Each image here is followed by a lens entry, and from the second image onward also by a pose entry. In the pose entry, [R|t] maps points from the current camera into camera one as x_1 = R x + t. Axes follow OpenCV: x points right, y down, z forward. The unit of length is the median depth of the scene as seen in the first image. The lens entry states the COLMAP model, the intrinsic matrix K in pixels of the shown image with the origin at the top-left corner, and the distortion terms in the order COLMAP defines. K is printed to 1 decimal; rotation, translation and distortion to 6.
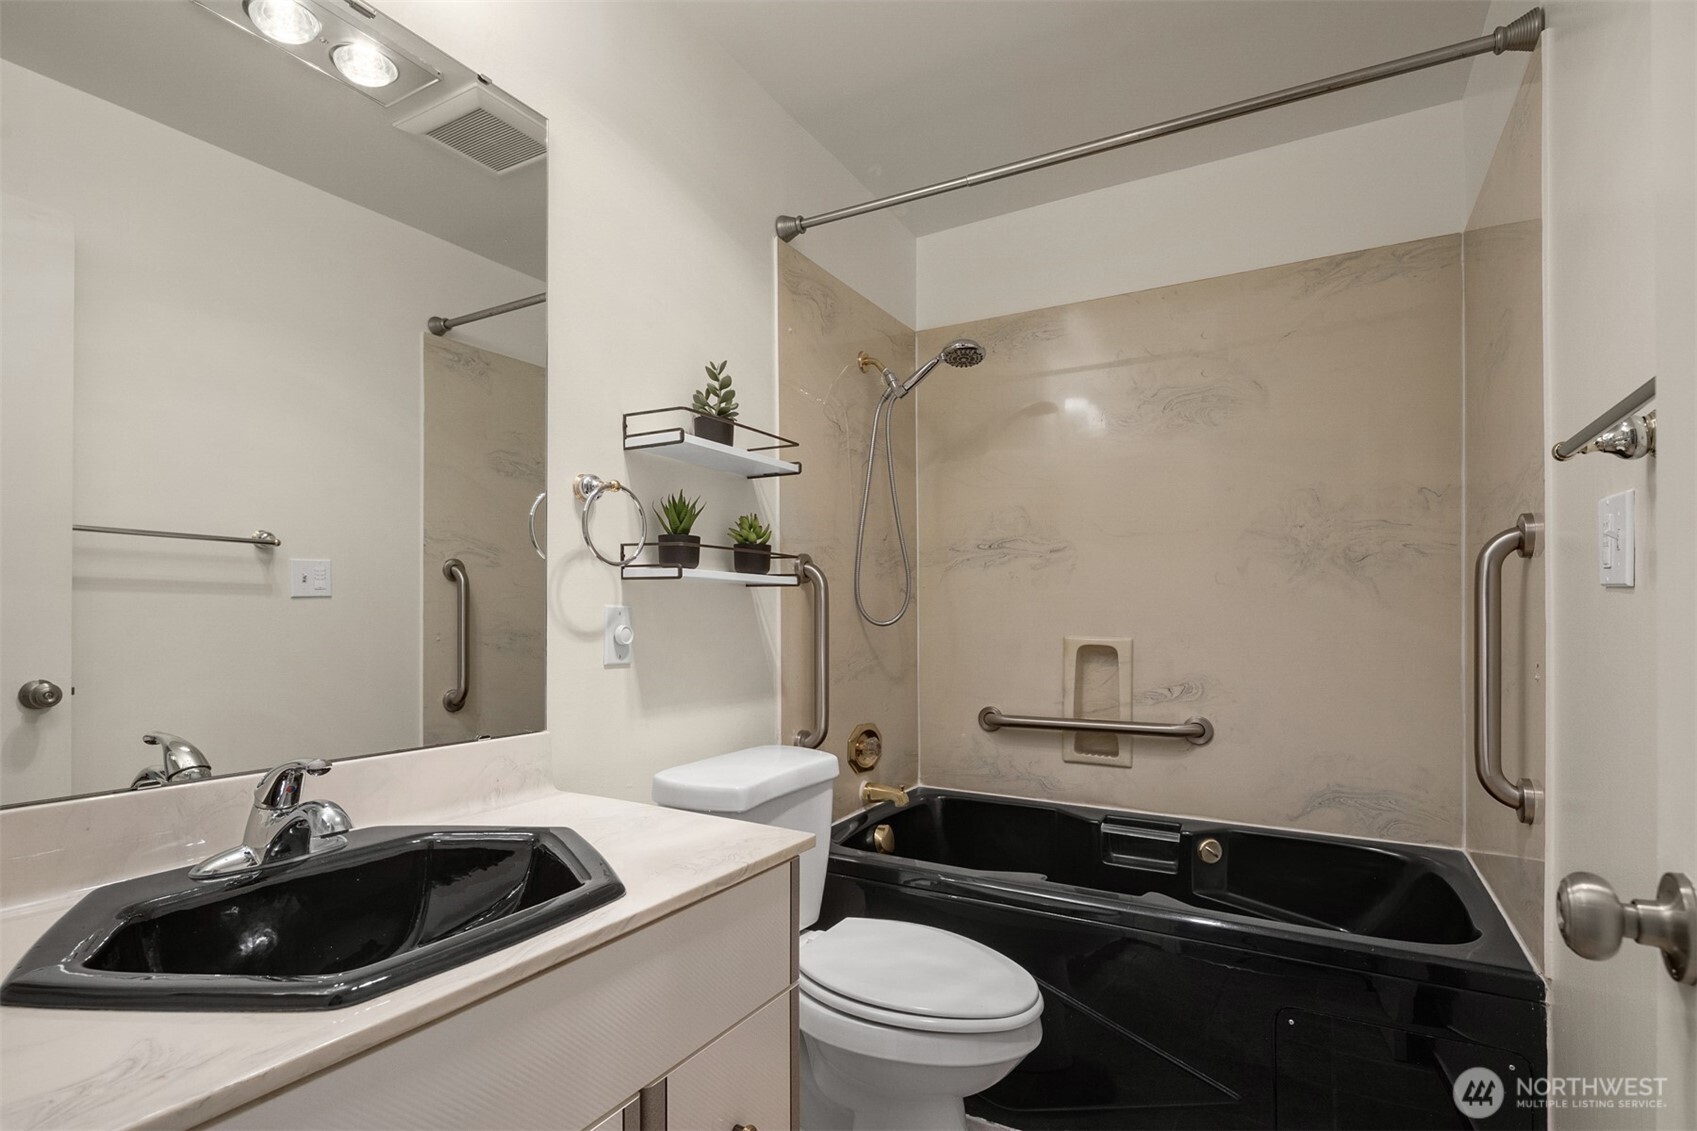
lens RADIAL K [[826.9, 0, 859.8], [0, 826.9, 530.4], [0, 0, 1]] dist [0.000298, -0.000838]
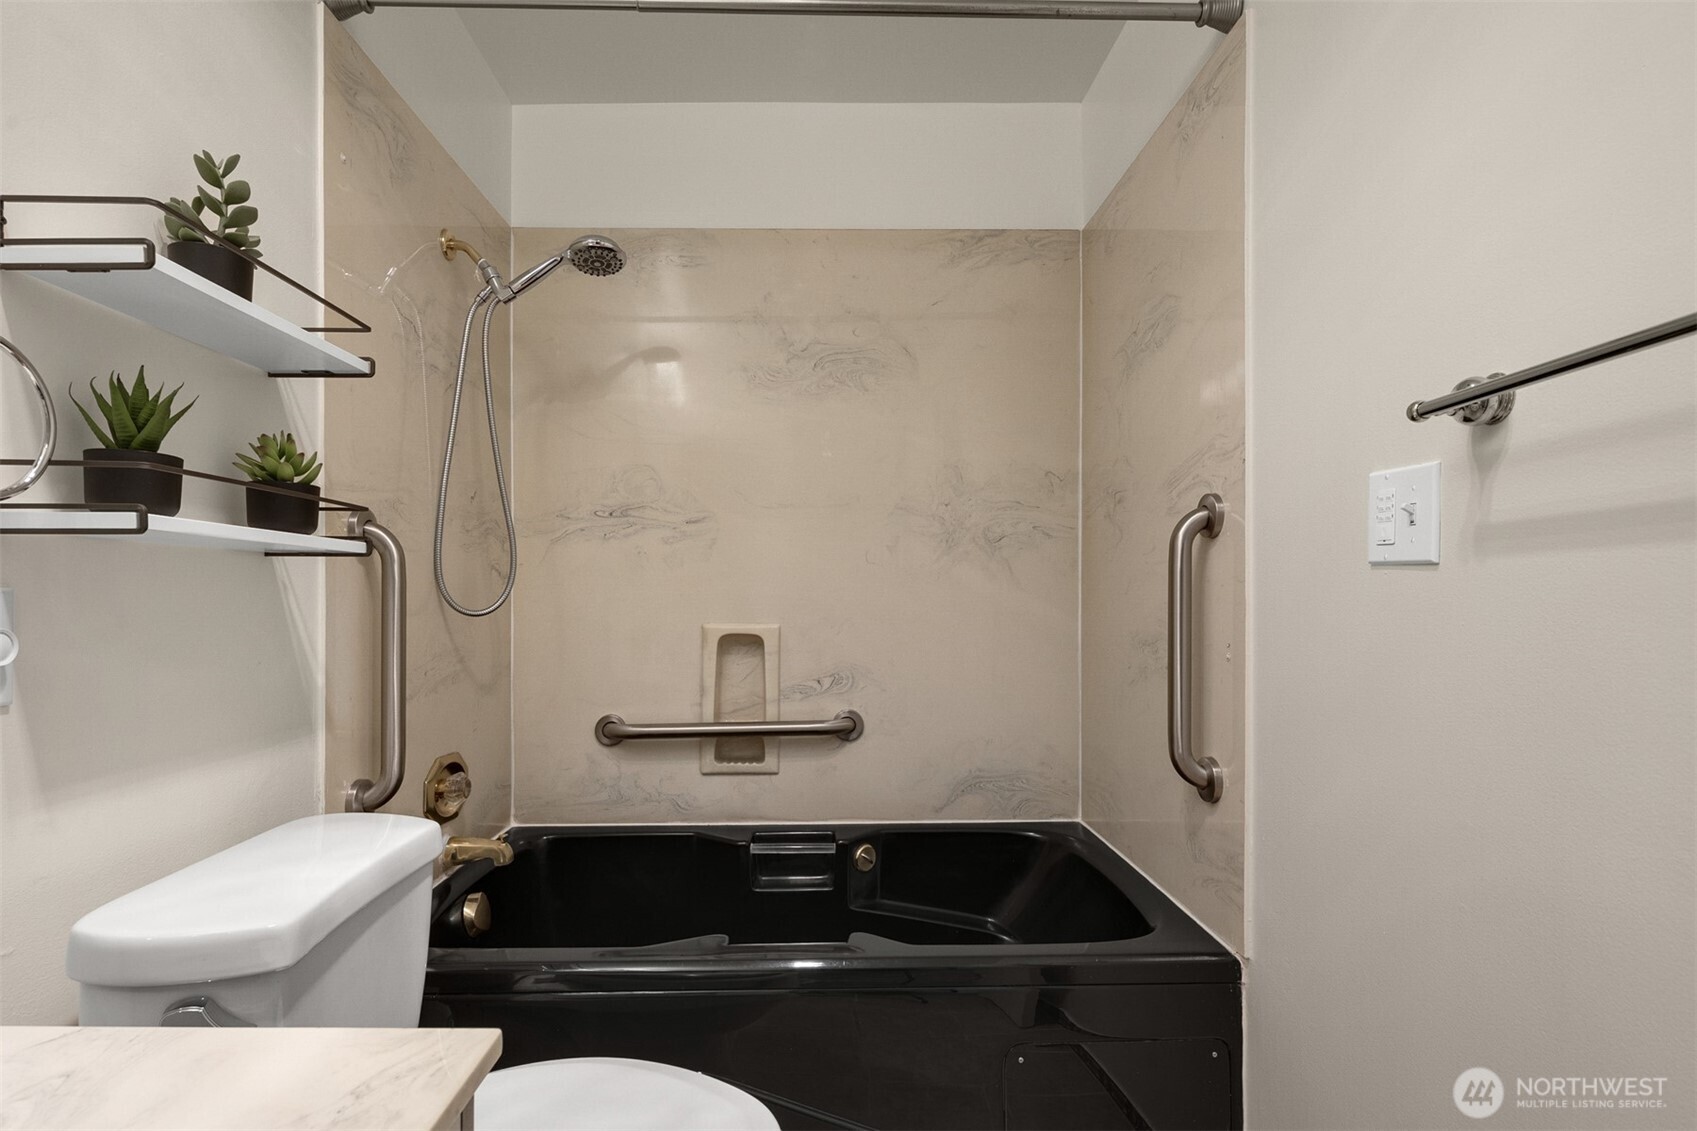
lens RADIAL K [[864.3, 0, 848.2], [0, 864.3, 547.7], [0, 0, 1]] dist [-0.000505, -0.001763]
pose [[0.871772, 0.020391, 0.489488, -0.058683], [-0.041191, 0.998646, 0.031759, 0.019291], [-0.488177, -0.047849, 0.871432, 0.193625]]
